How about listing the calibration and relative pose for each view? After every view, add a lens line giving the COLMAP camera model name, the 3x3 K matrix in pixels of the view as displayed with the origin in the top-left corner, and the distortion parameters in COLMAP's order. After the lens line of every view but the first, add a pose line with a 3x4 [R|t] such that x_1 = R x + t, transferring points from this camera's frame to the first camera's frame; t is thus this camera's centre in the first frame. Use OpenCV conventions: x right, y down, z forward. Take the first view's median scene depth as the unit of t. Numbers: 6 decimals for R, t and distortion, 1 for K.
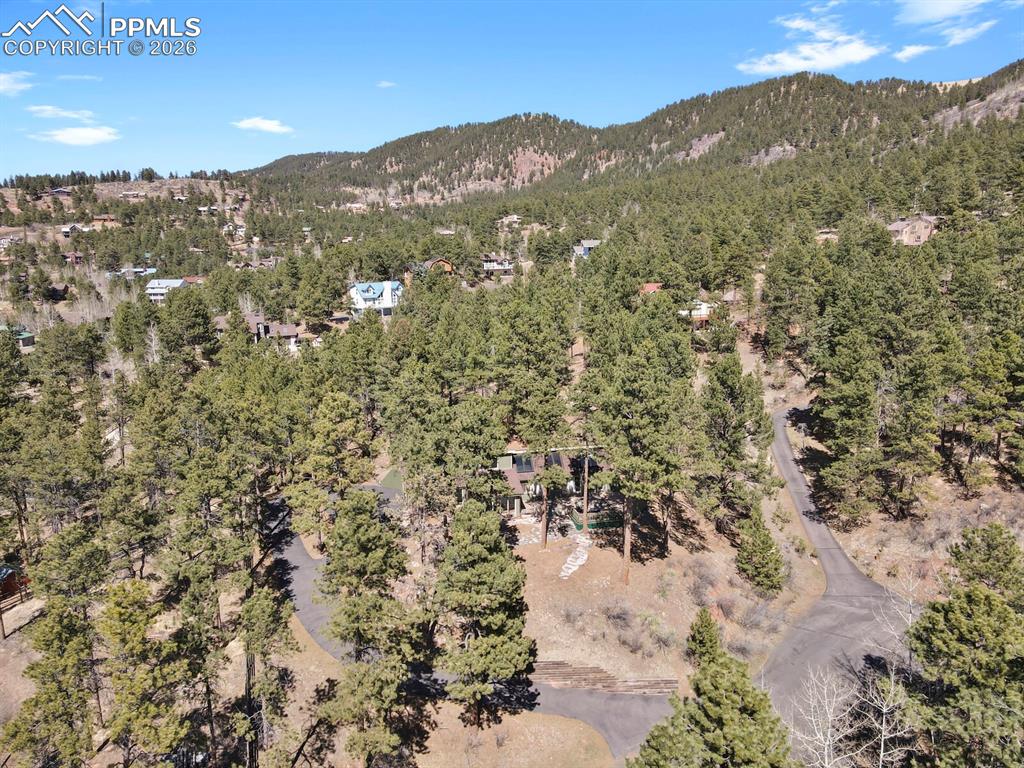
lens RADIAL K [[739.2, 0, 509.9], [0, 739.2, 382.9], [0, 0, 1]] dist [0.019145, 0.002558]
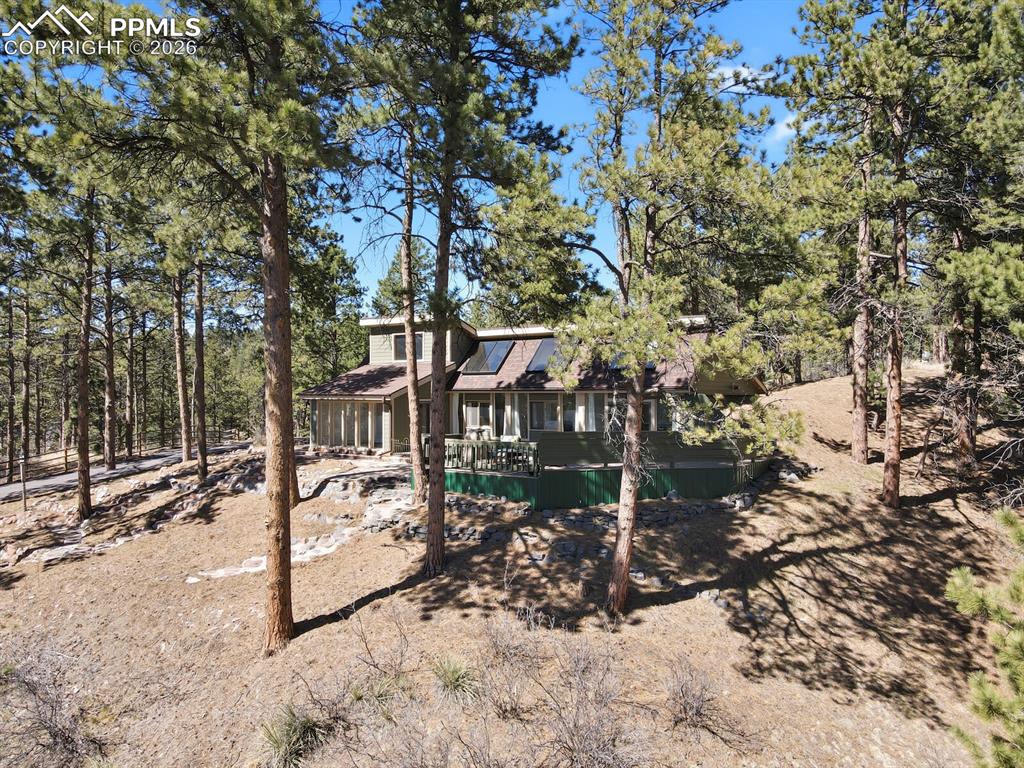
lens RADIAL K [[739.2, 0, 513.5], [0, 739.2, 386.7], [0, 0, 1]] dist [0.019145, 0.002558]
pose [[0.686834, 0.003711, -0.726804, 0.363177], [-0.139318, 0.982116, -0.126641, 0.193694], [0.713337, 0.188238, 0.675068, 0.823245]]
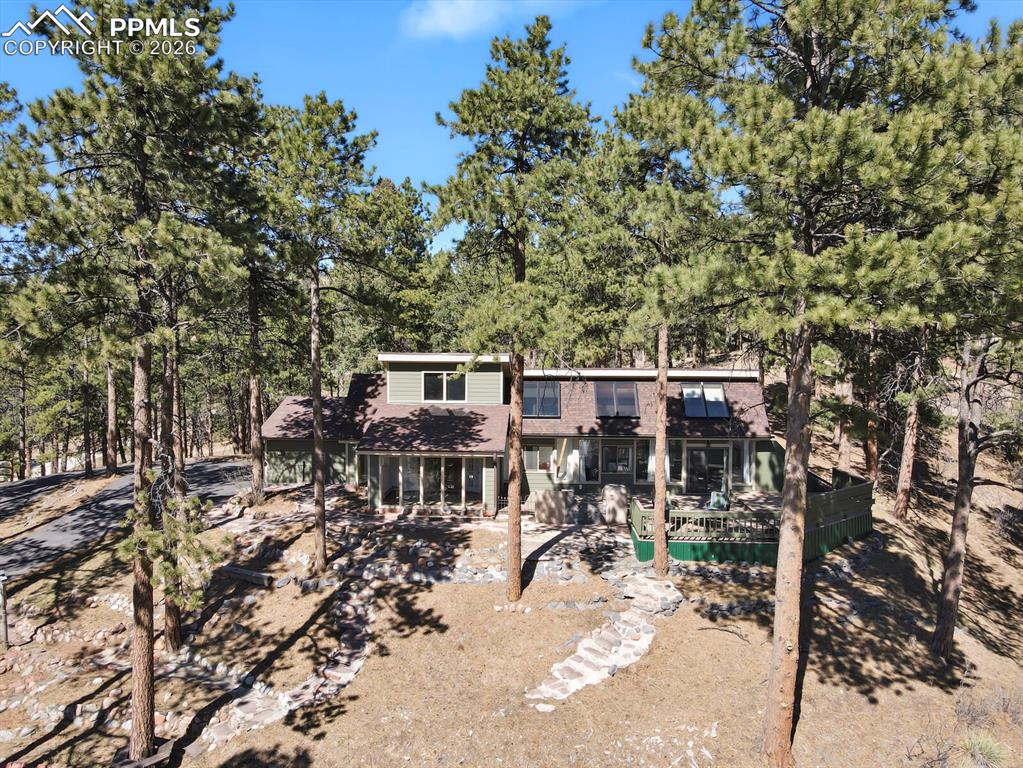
lens RADIAL K [[738.5, 0, 509.4], [0, 738.5, 387.5], [0, 0, 1]] dist [0.019145, 0.002558]
pose [[0.963665, 0.028007, -0.265642, 0.120482], [-0.064541, 0.989435, -0.129817, 0.172809], [0.259199, 0.142244, 0.955292, 0.678159]]
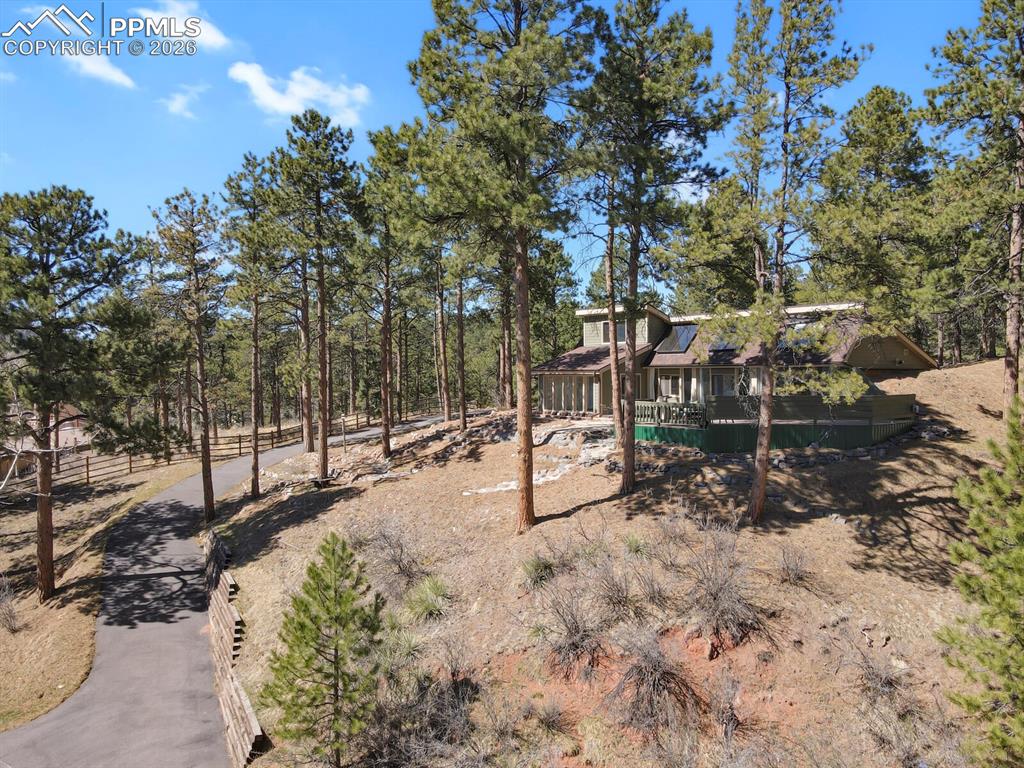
lens RADIAL K [[739.2, 0, 510.2], [0, 739.2, 373.4], [0, 0, 1]] dist [0.019145, 0.002558]
pose [[0.447114, 0.007394, -0.894446, 0.461541], [-0.162968, 0.983902, -0.073330, 0.207023], [0.879506, 0.178553, 0.441122, 0.764242]]
